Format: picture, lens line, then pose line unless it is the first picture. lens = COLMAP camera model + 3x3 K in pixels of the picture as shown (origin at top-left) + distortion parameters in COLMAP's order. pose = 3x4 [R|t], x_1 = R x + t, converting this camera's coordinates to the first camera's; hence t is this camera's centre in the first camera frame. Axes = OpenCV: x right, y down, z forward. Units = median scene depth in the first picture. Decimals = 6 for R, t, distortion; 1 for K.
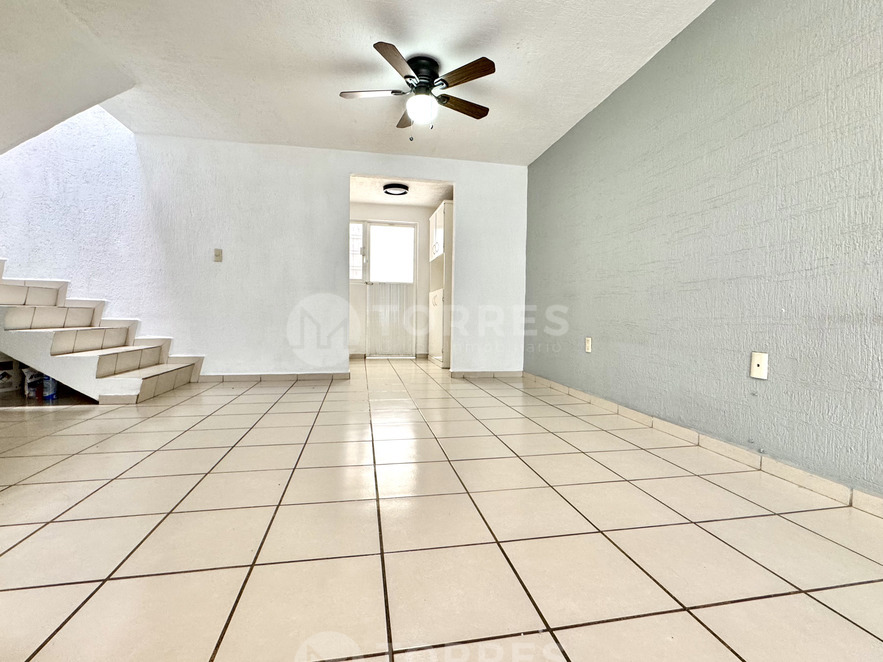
lens RADIAL K [[358.0, 0, 441.5], [0, 358.0, 331.0], [0, 0, 1]] dist [0.000291, 0.000005]
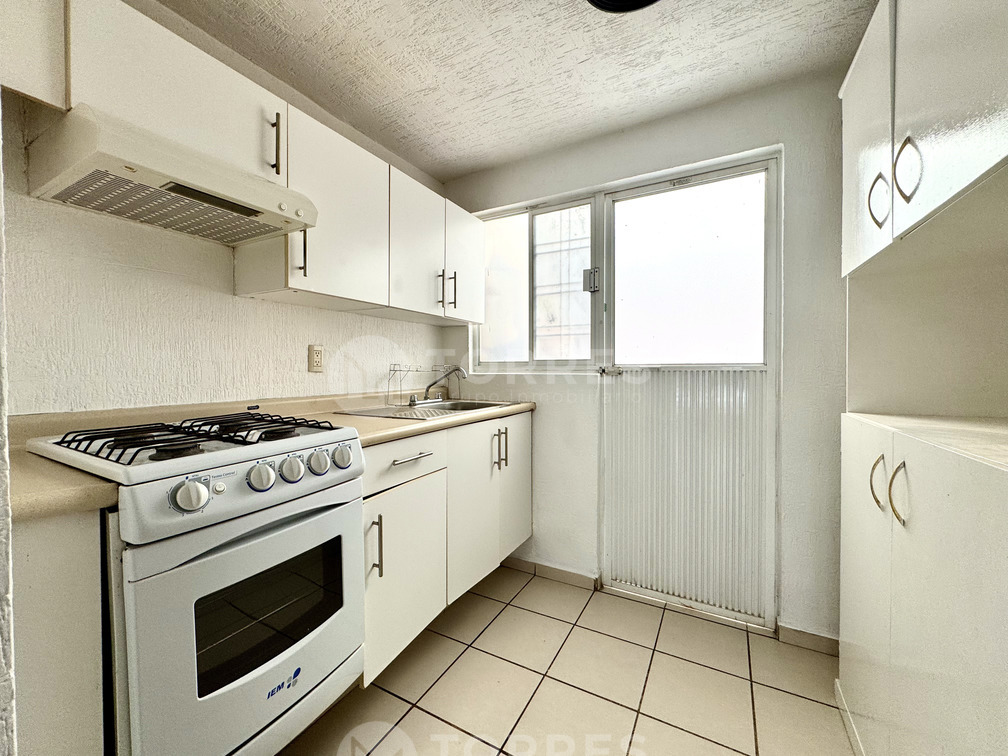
lens RADIAL K [[408.7, 0, 504.0], [0, 408.7, 378.0], [0, 0, 1]] dist [0.000291, 0.000005]
pose [[0.758976, -0.008819, -0.651059, -0.025517], [-0.006507, 0.999756, -0.021127, -0.118007], [0.651086, 0.020271, 0.758733, 0.637603]]
